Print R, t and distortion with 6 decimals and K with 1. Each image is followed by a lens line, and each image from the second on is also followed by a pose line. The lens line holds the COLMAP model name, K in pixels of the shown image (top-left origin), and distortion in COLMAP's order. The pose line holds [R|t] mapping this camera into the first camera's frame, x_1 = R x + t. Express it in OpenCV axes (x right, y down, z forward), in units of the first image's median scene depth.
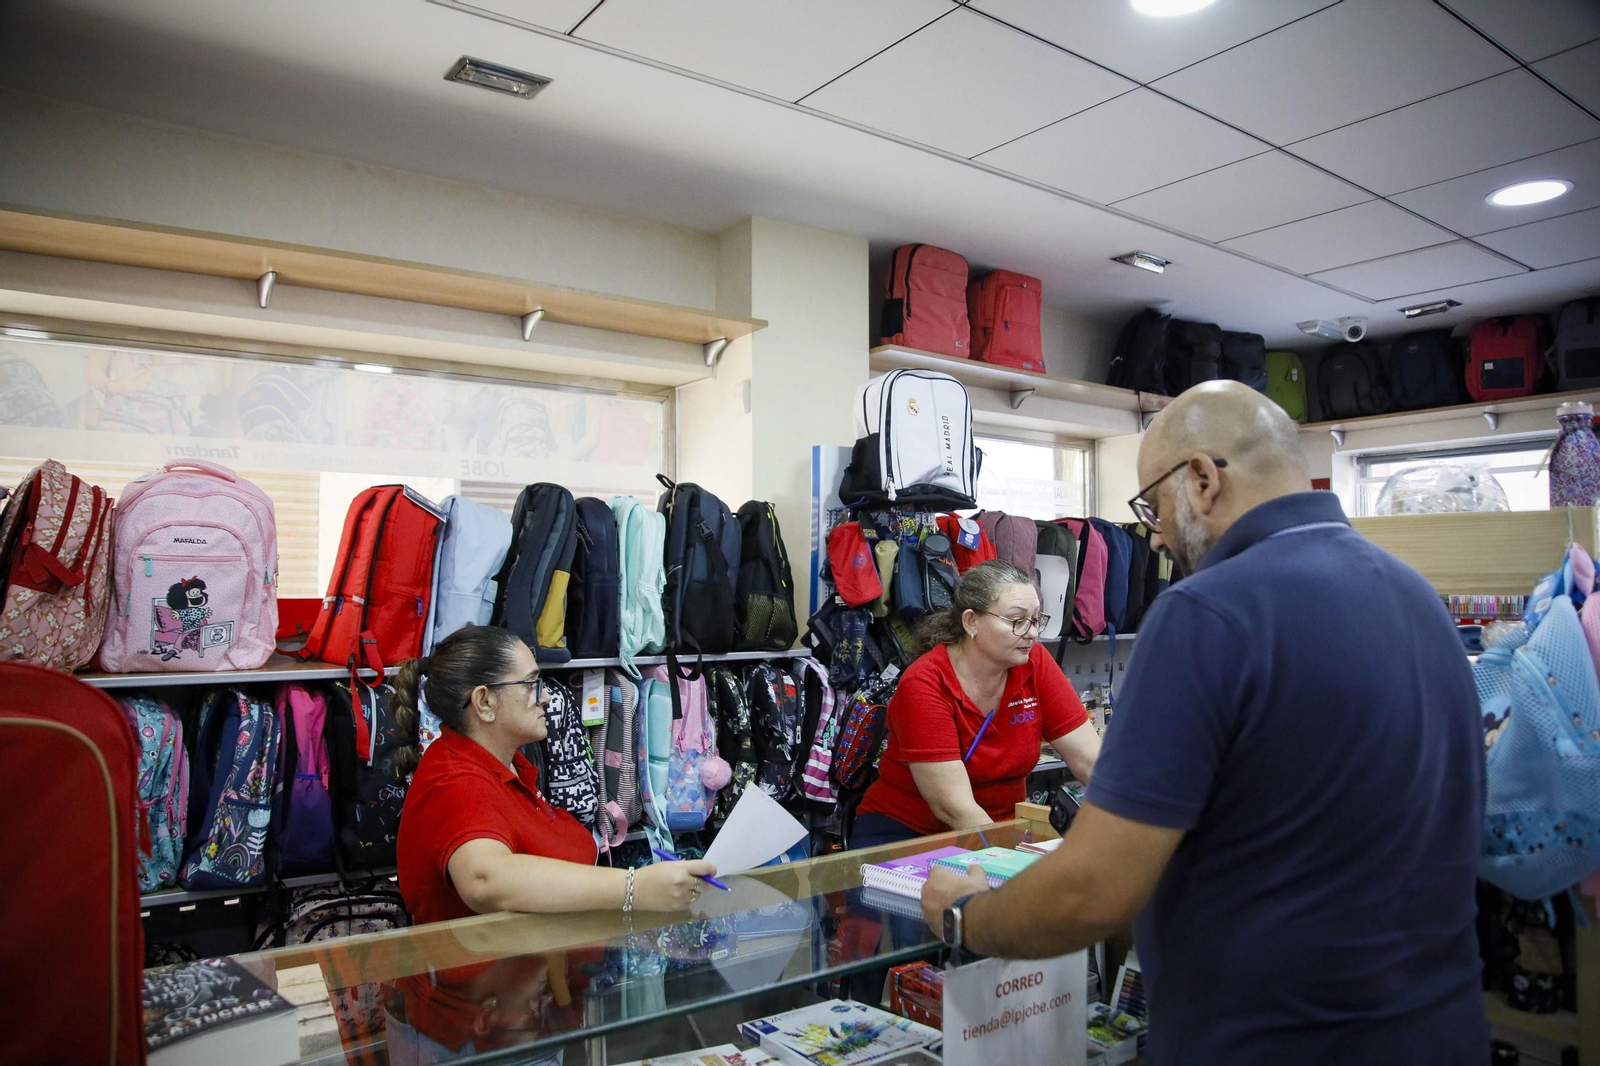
lens RADIAL K [[1109.6, 0, 798.1], [0, 1109.6, 518.5], [0, 0, 1]] dist [0.003932, 0.002057]
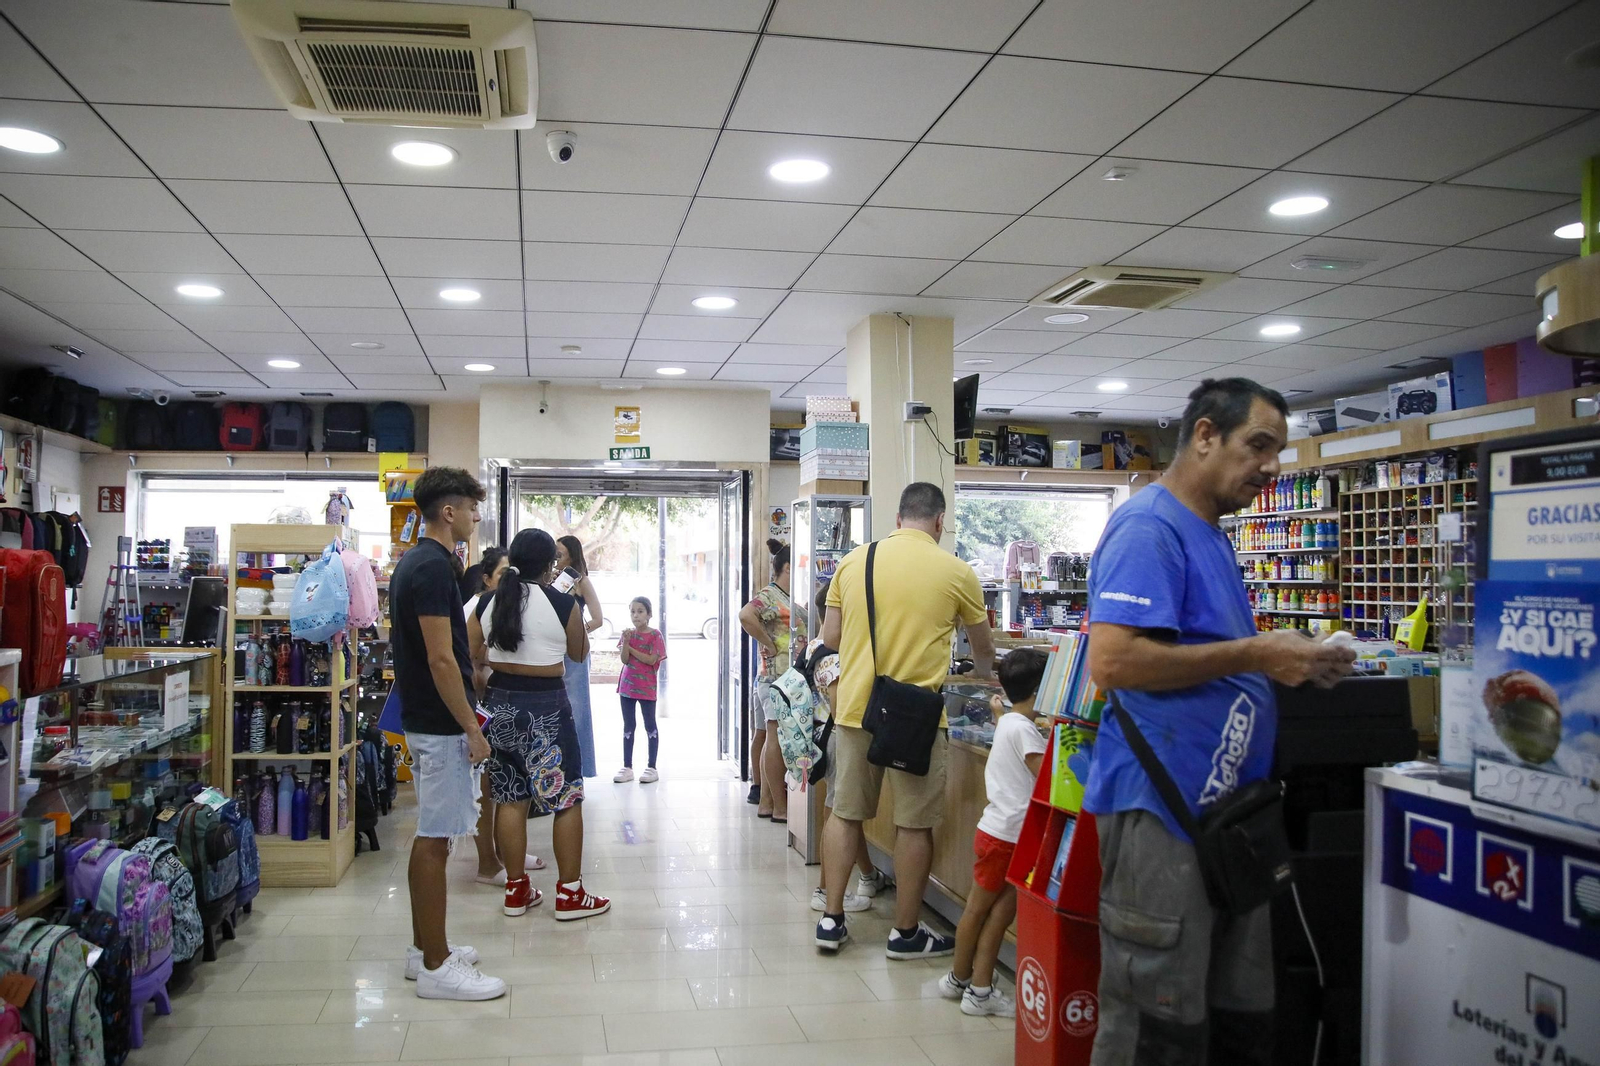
lens RADIAL K [[1097.2, 0, 800.0], [0, 1097.2, 533.0], [0, 0, 1]] dist [-0.045929, 0.001948]
pose [[0.418625, 0.034449, 0.907506, -0.521094], [-0.053062, 0.998501, -0.013425, -0.003393], [-0.906608, -0.042534, 0.419825, -0.496060]]
